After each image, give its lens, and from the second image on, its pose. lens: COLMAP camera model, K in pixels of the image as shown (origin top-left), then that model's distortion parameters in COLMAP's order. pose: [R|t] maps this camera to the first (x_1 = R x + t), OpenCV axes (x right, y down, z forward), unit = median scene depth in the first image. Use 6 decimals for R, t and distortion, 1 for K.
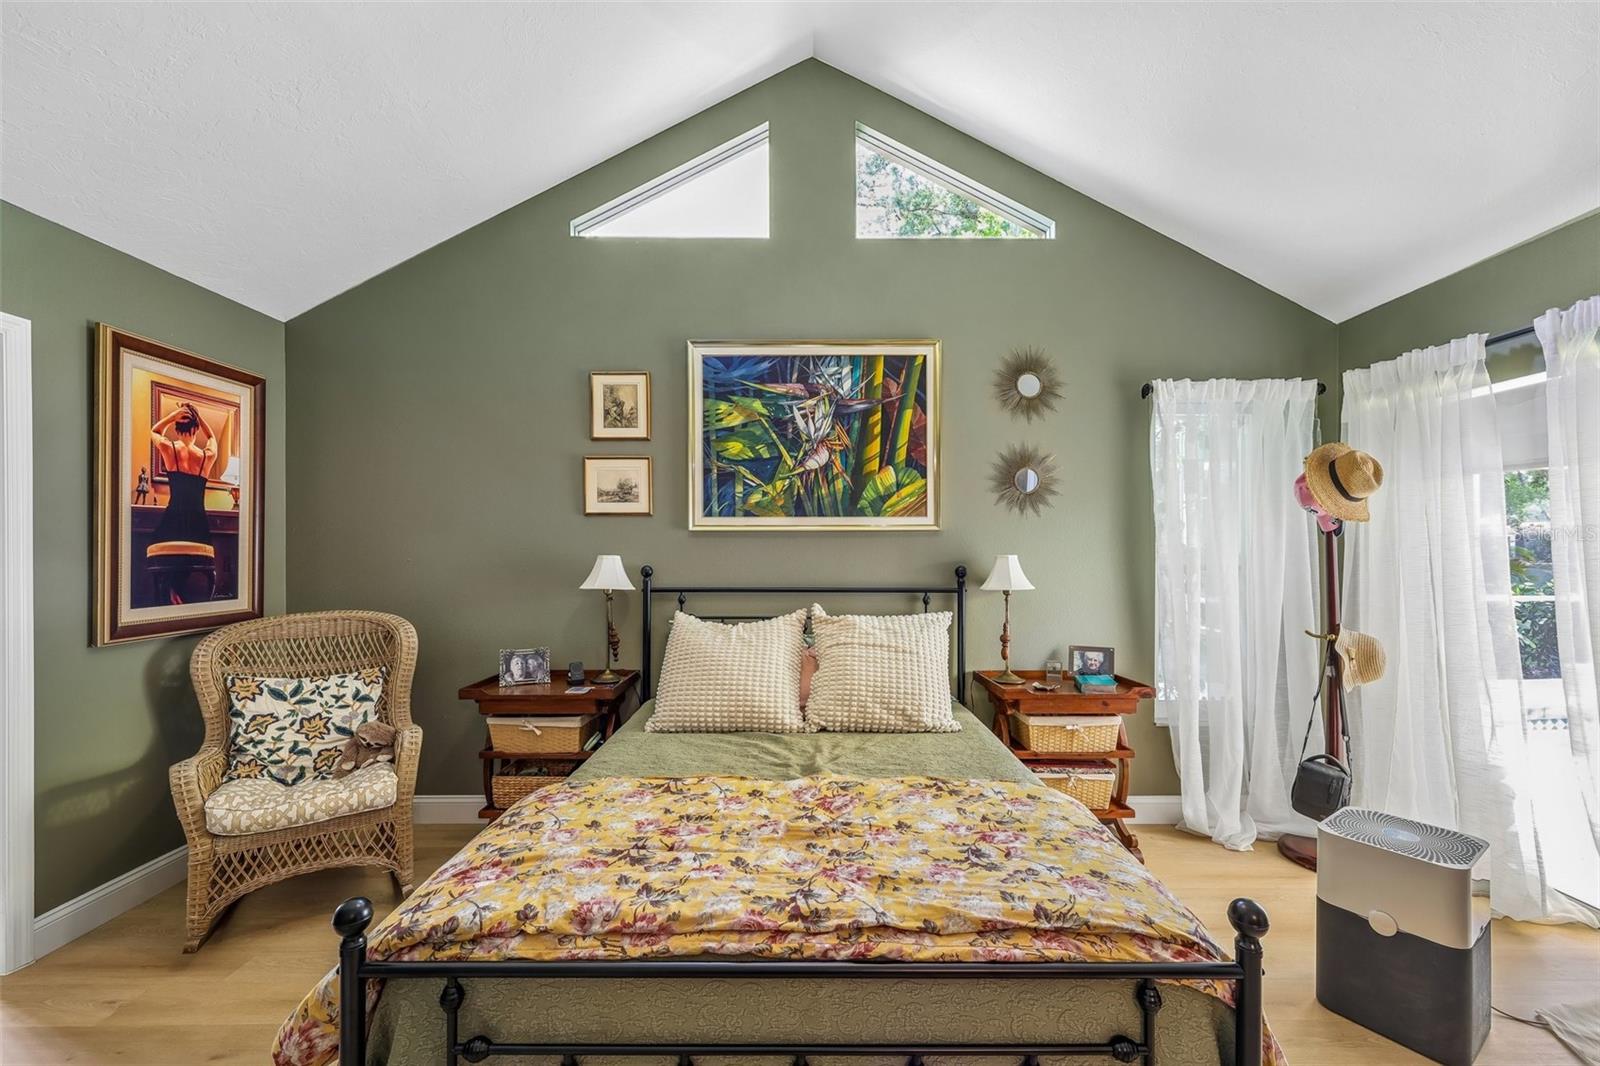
lens RADIAL K [[647.1, 0, 793.2], [0, 647.1, 545.2], [0, 0, 1]] dist [0.002345, 0.000675]
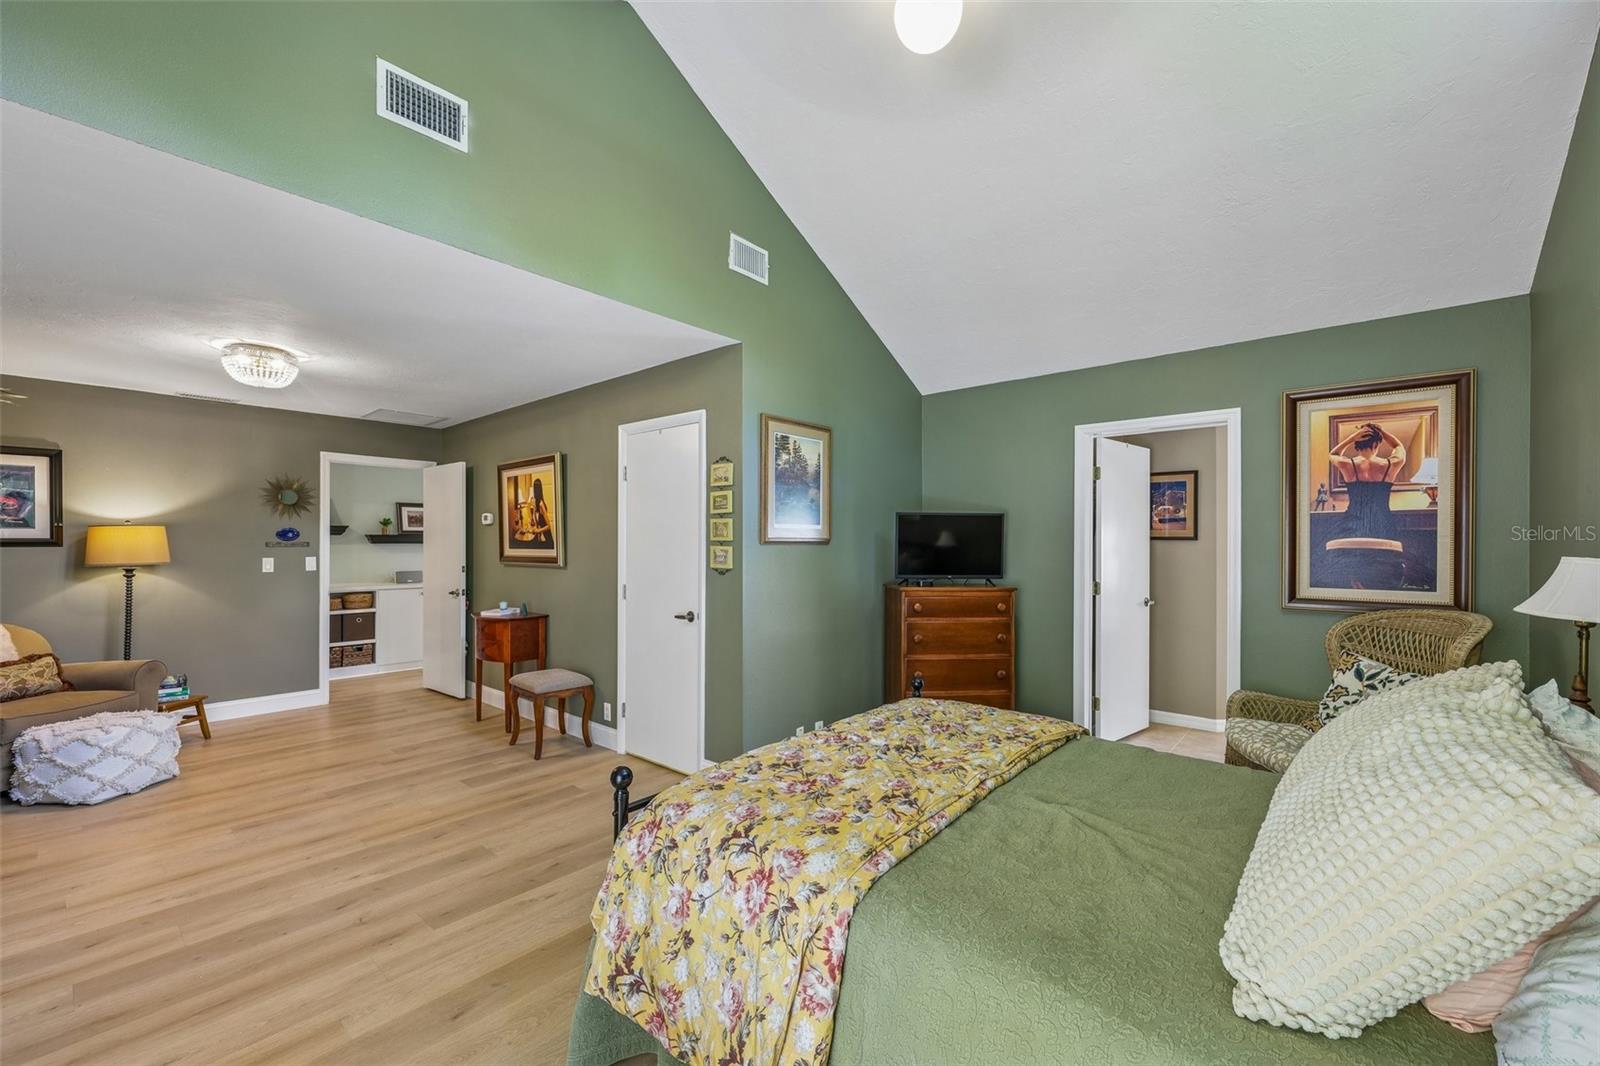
lens RADIAL K [[647.1, 0, 799.9], [0, 647.1, 538.7], [0, 0, 1]] dist [0.002345, 0.000675]
pose [[-0.649450, -0.004254, -0.760392, 0.621214], [0.000456, 0.999982, -0.005984, 0.002662], [0.760404, -0.004233, -0.649437, 0.901330]]
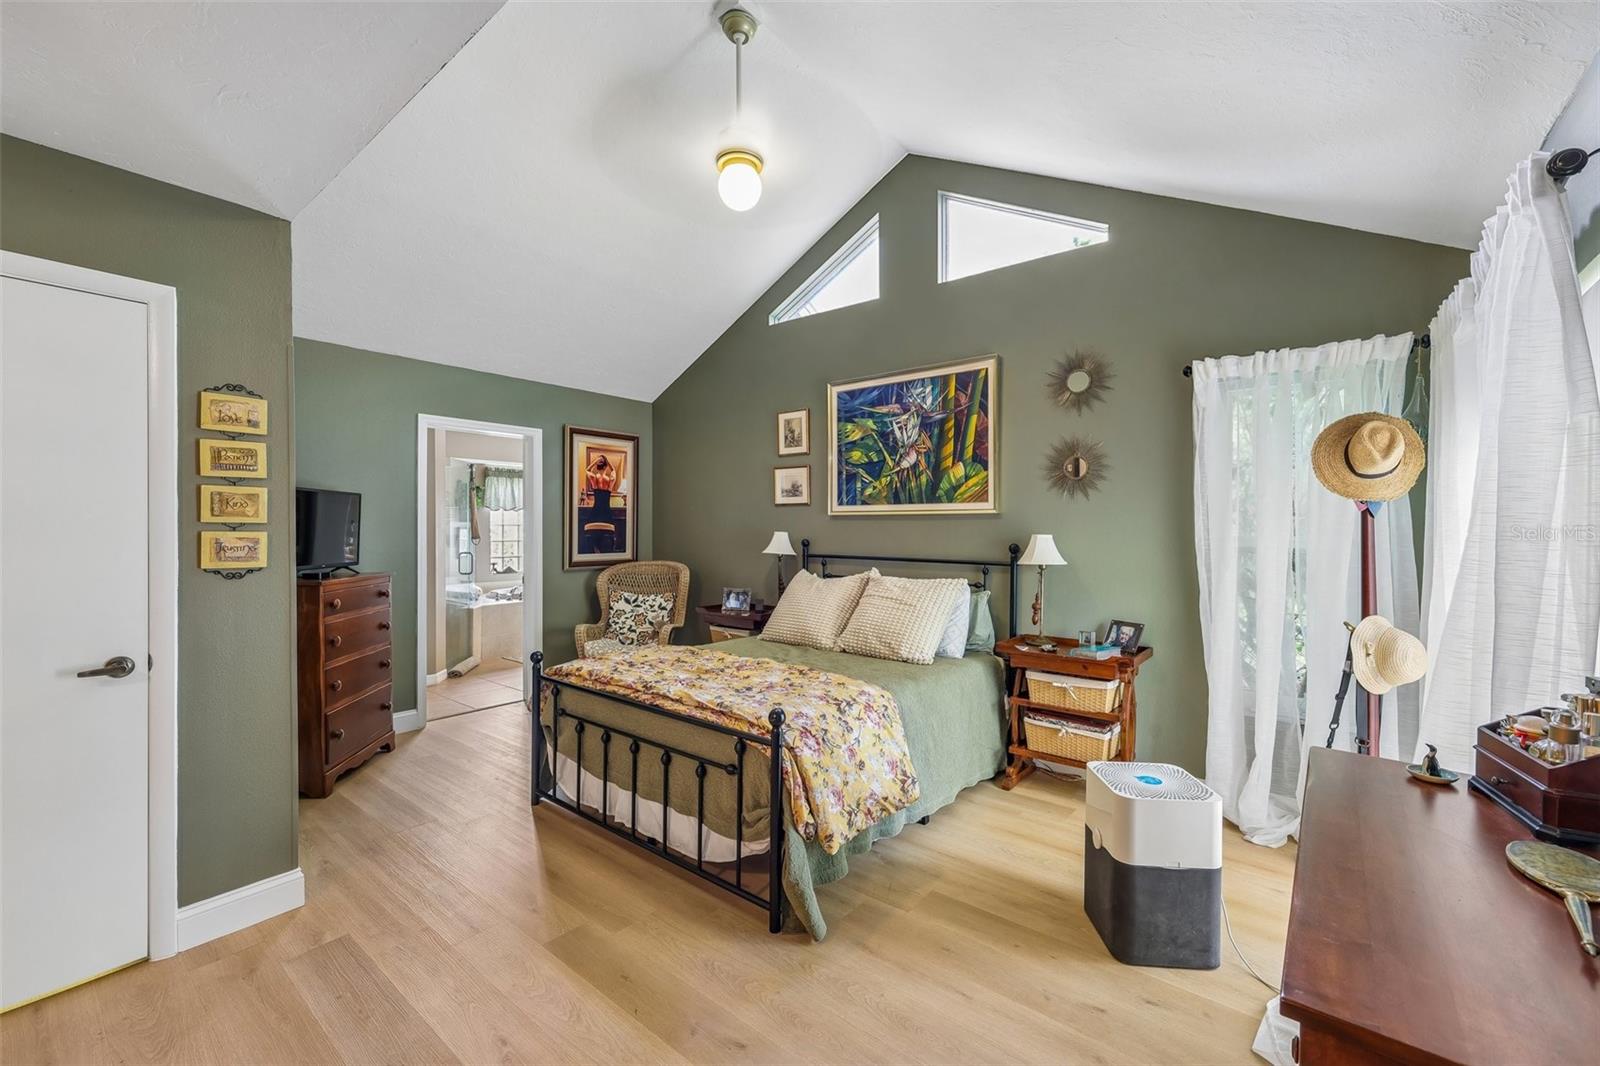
lens RADIAL K [[647.1, 0, 794.9], [0, 647.1, 530.5], [0, 0, 1]] dist [0.002345, 0.000675]
pose [[0.775424, 0.007683, -0.631394, 0.754539], [-0.003209, 0.999961, 0.008227, -0.000340], [0.631433, -0.004353, 0.775418, -0.178597]]
